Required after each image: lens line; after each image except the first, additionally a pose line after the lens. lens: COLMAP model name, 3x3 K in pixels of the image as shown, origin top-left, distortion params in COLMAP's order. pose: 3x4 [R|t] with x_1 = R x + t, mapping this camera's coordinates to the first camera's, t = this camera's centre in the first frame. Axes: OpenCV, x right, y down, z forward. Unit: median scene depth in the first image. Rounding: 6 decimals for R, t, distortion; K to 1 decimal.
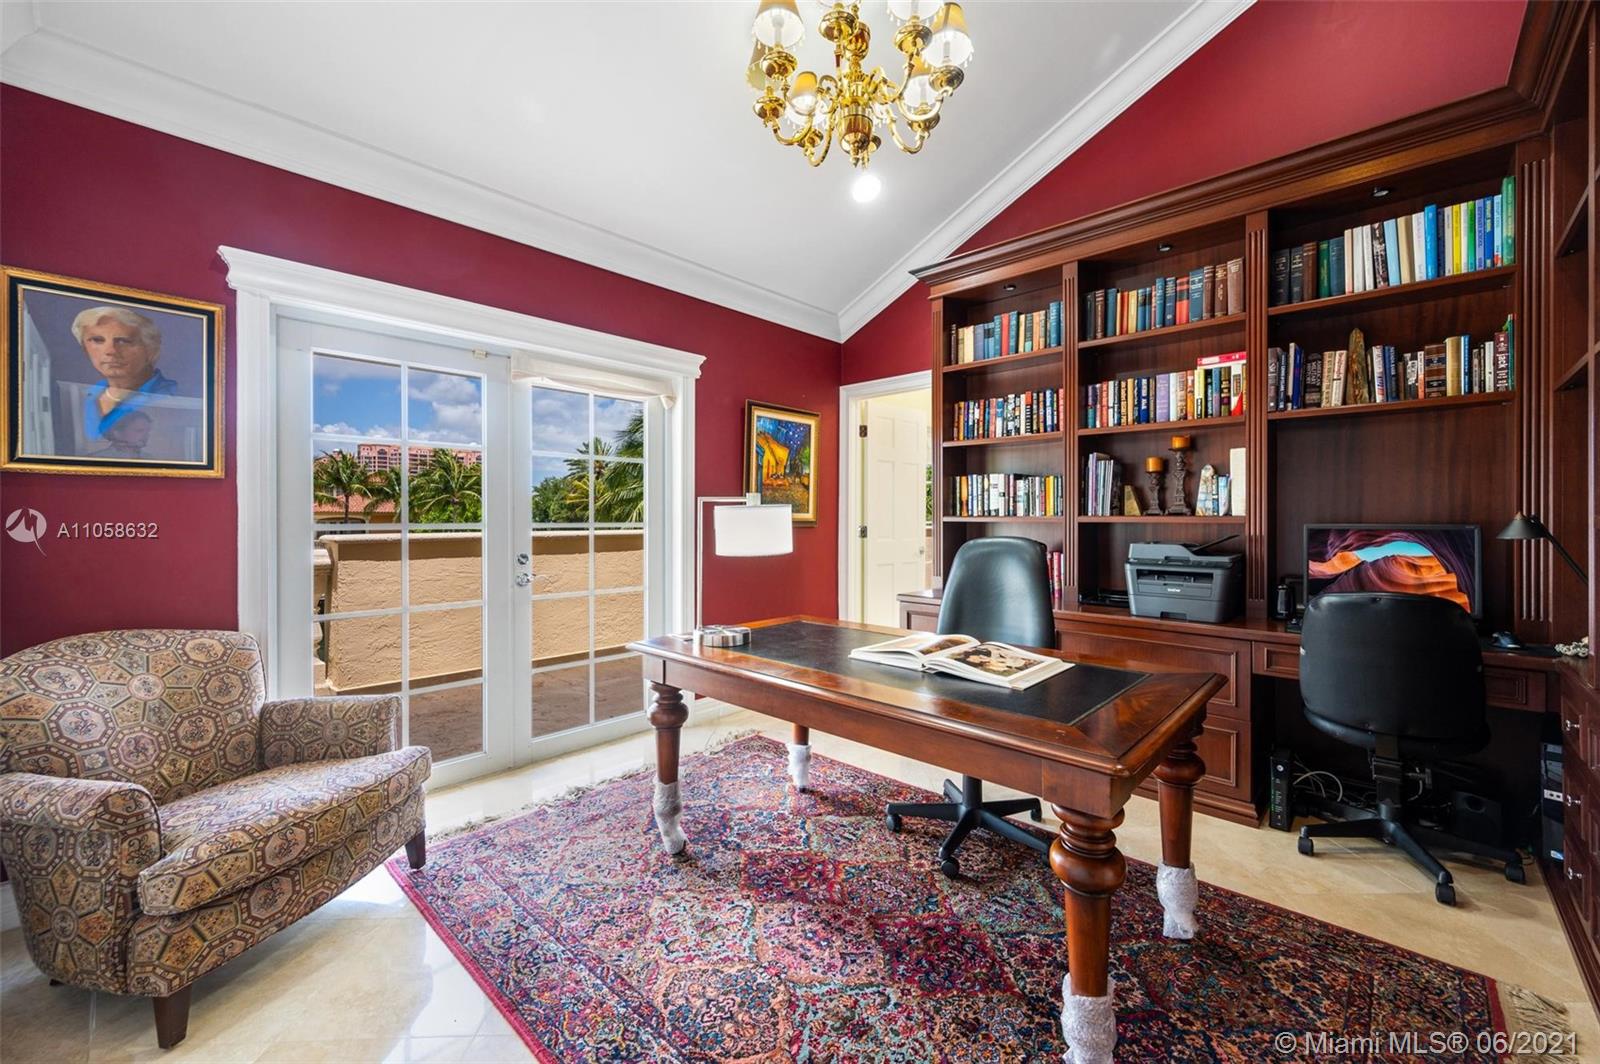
lens RADIAL K [[638.5, 0, 793.8], [0, 638.5, 521.1], [0, 0, 1]] dist [0.006109, -0.000294]
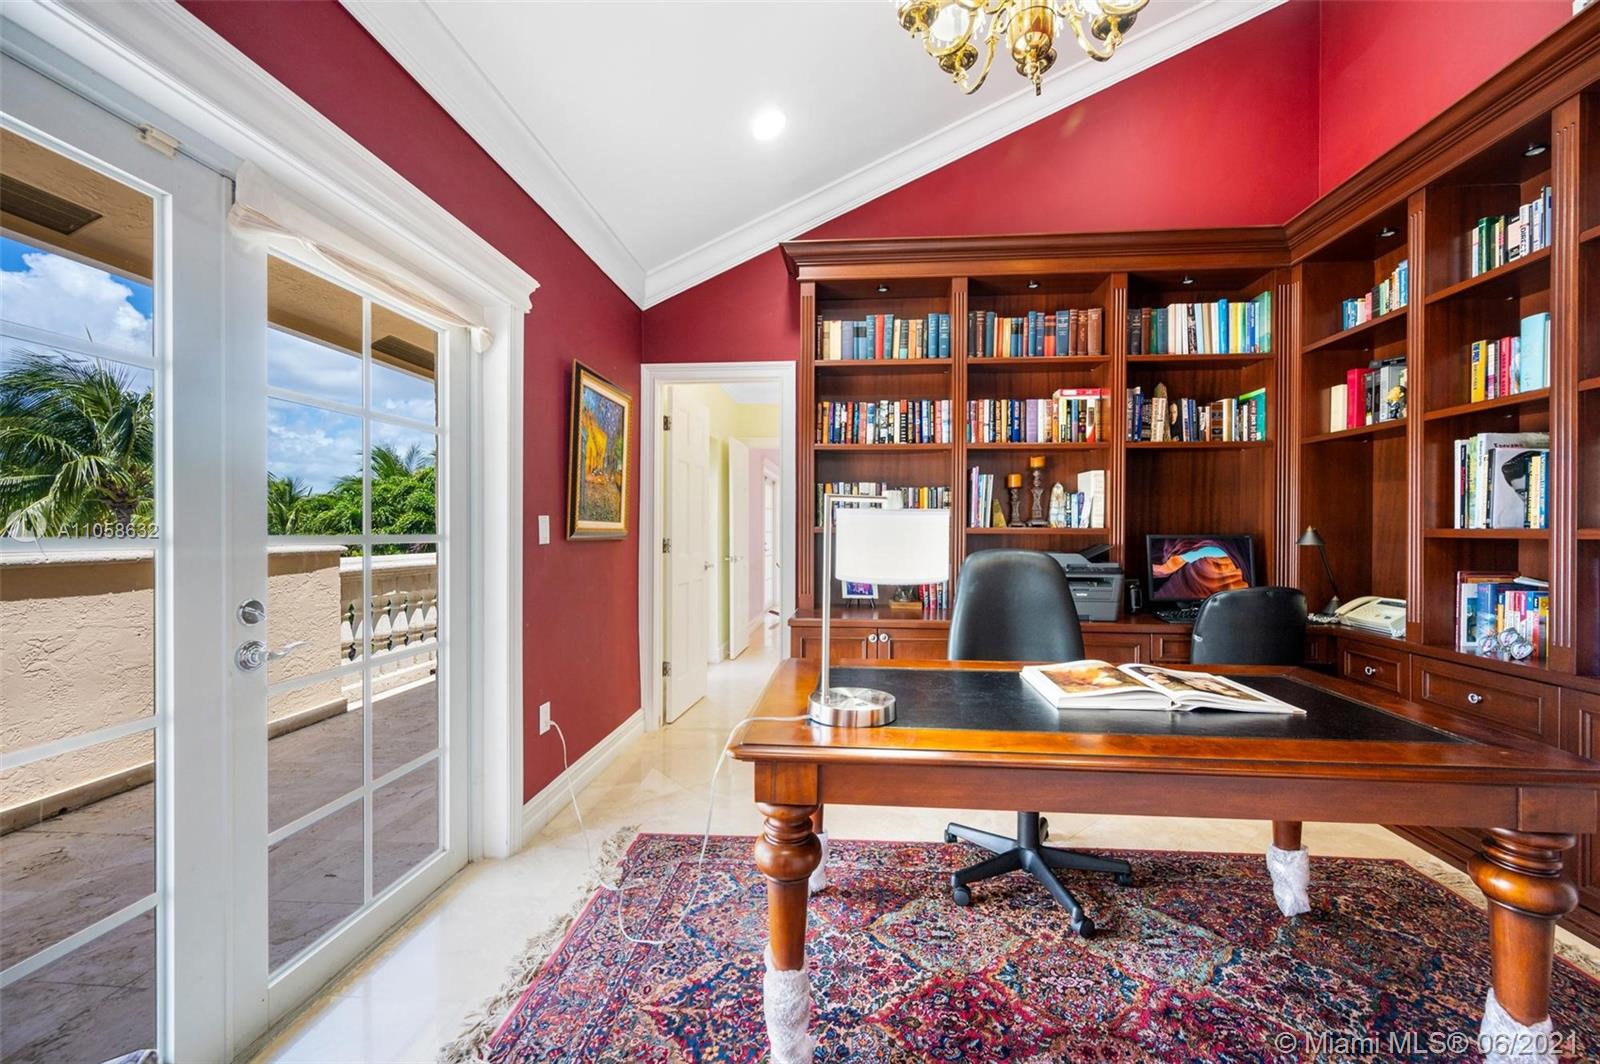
lens RADIAL K [[638.5, 0, 803.6], [0, 638.5, 534.8], [0, 0, 1]] dist [0.006109, -0.000294]
pose [[0.777550, -0.001609, 0.628819, -0.439810], [0.000844, 0.999998, 0.001515, 0.002470], [-0.628821, -0.000647, 0.777550, 0.406530]]
